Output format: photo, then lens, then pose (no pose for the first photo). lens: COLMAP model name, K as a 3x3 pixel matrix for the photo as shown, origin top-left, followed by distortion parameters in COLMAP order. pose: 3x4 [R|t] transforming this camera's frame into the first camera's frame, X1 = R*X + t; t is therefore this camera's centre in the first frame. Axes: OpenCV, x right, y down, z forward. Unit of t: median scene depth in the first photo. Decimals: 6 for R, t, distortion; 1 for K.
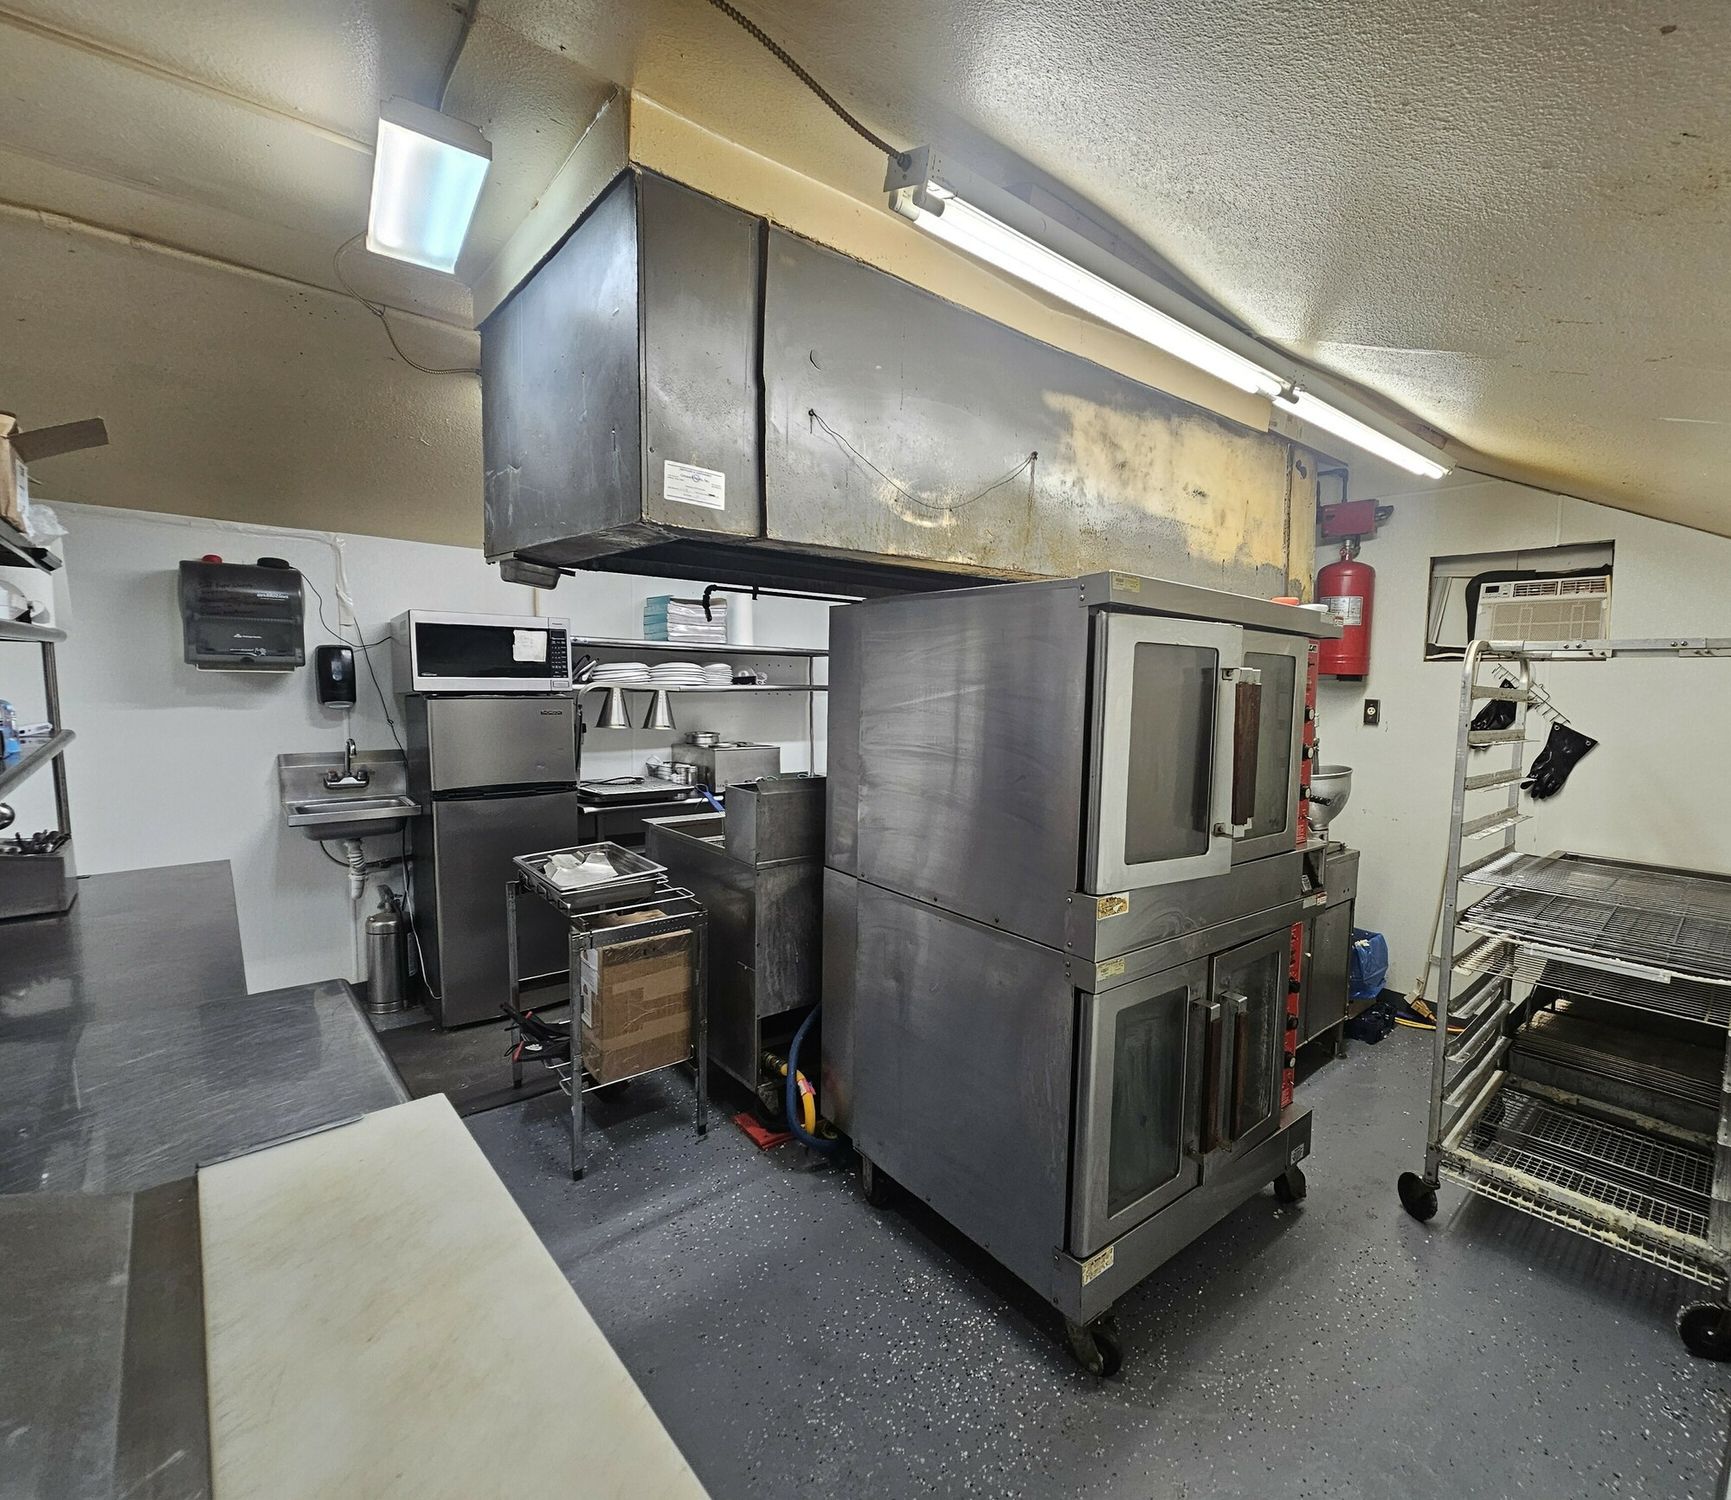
lens RADIAL K [[656.1, 0, 867.1], [0, 656.1, 738.3], [0, 0, 1]] dist [-0.000957, -0.000214]
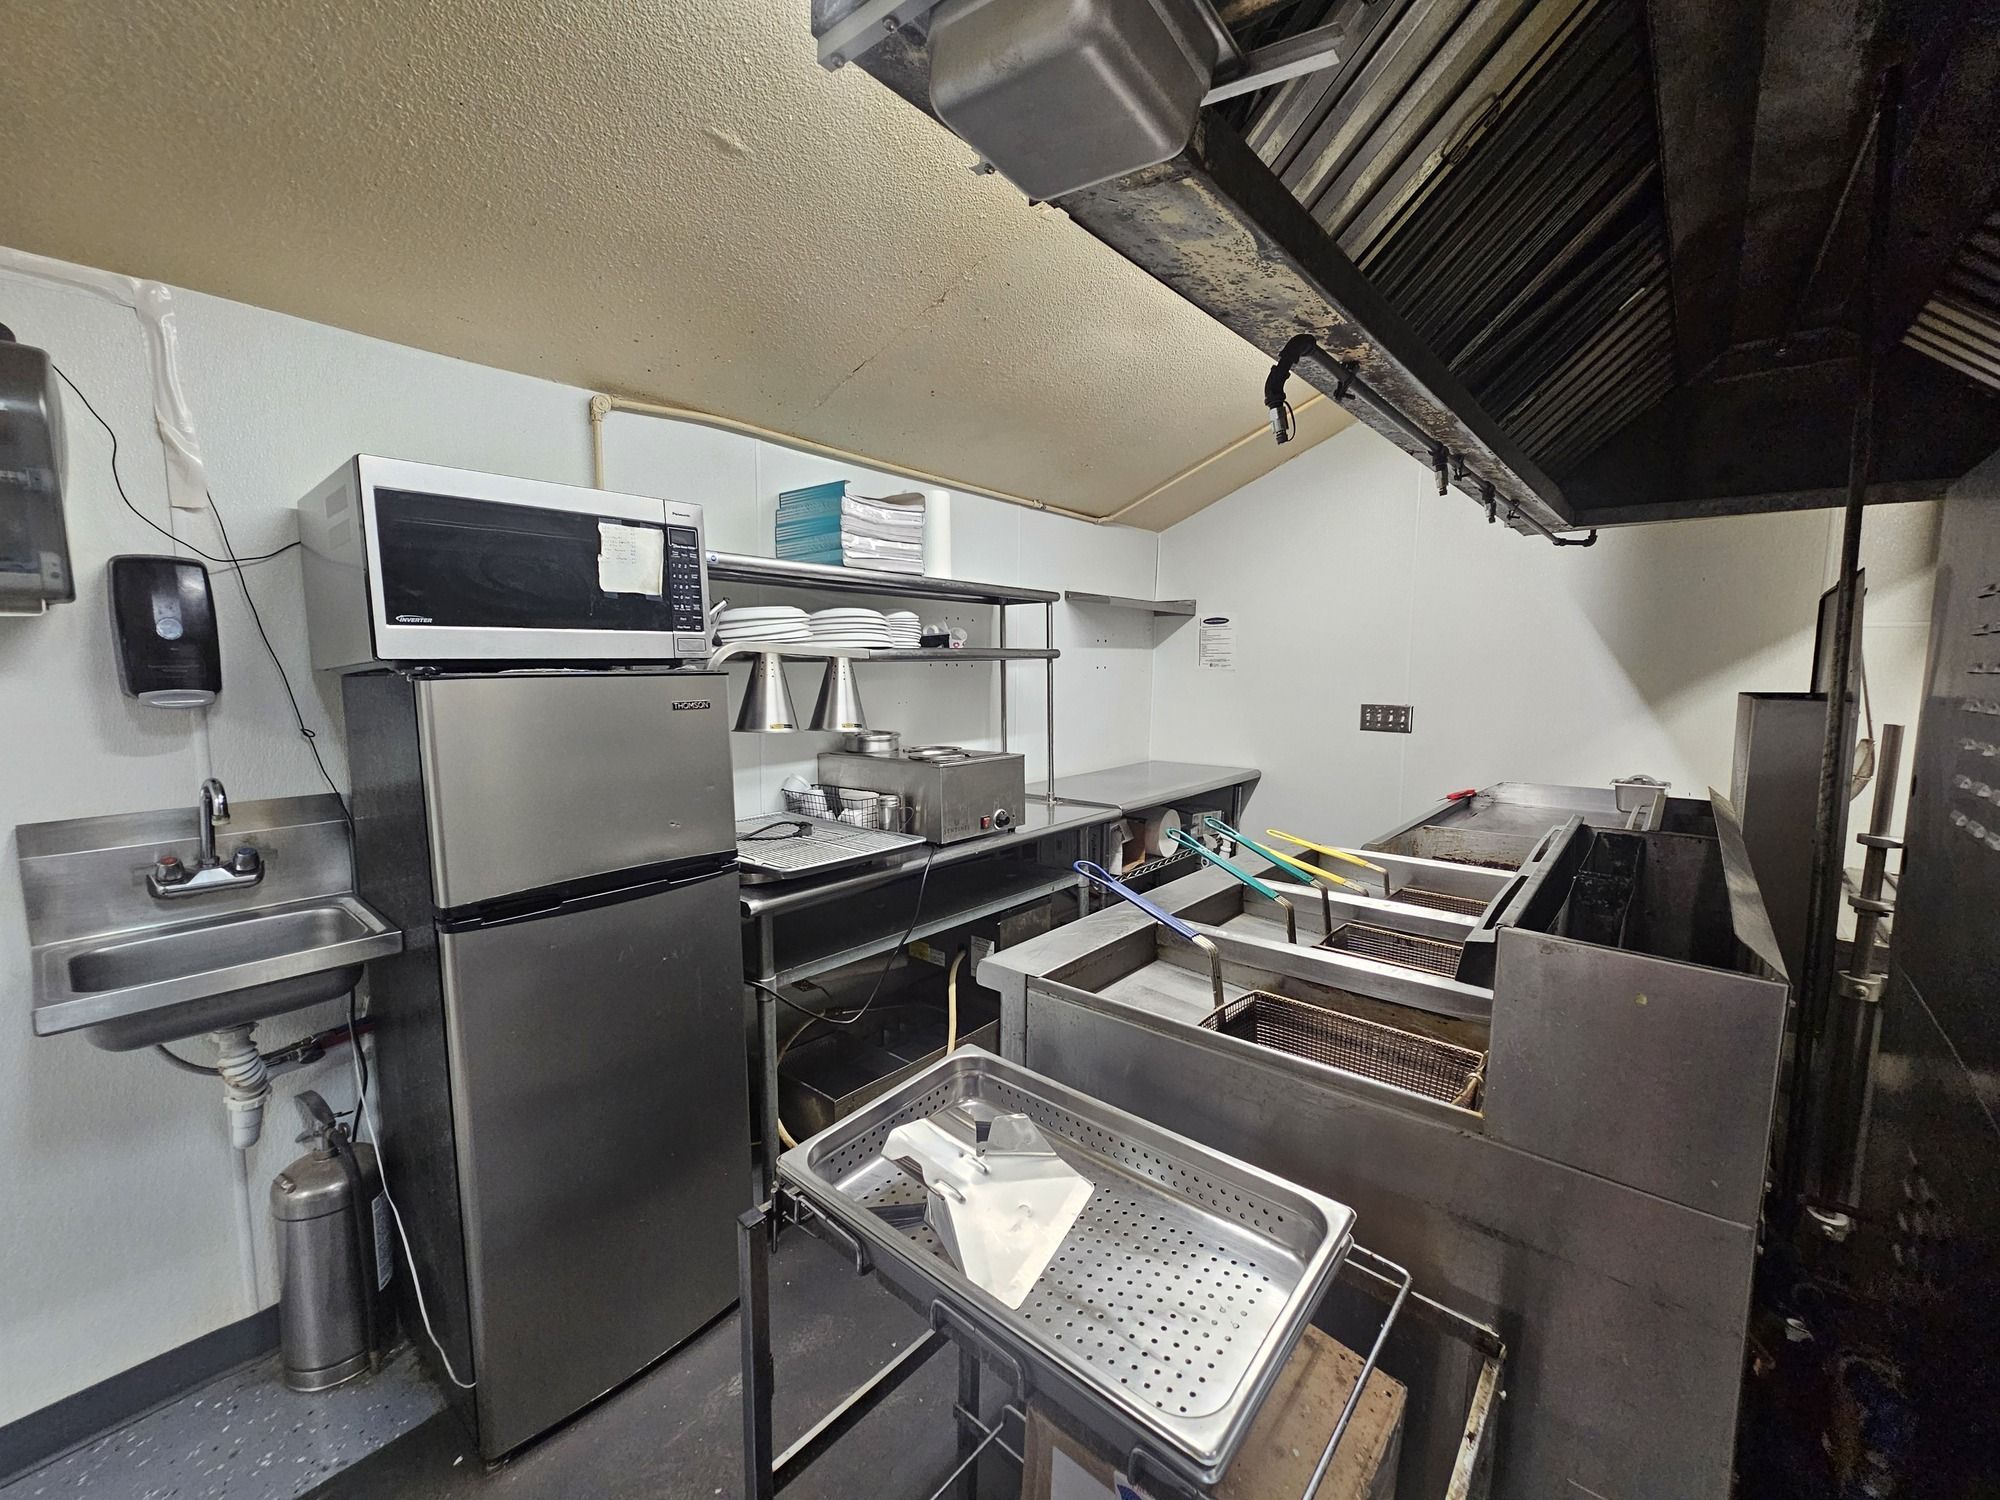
lens RADIAL K [[810.2, 0, 988.7], [0, 810.2, 745.3], [0, 0, 1]] dist [0.000517, 0.000744]
pose [[0.995083, -0.027975, 0.095013, -0.324702], [0.025438, 0.999290, 0.027809, -0.021449], [-0.095723, -0.025255, 0.995088, 0.414230]]
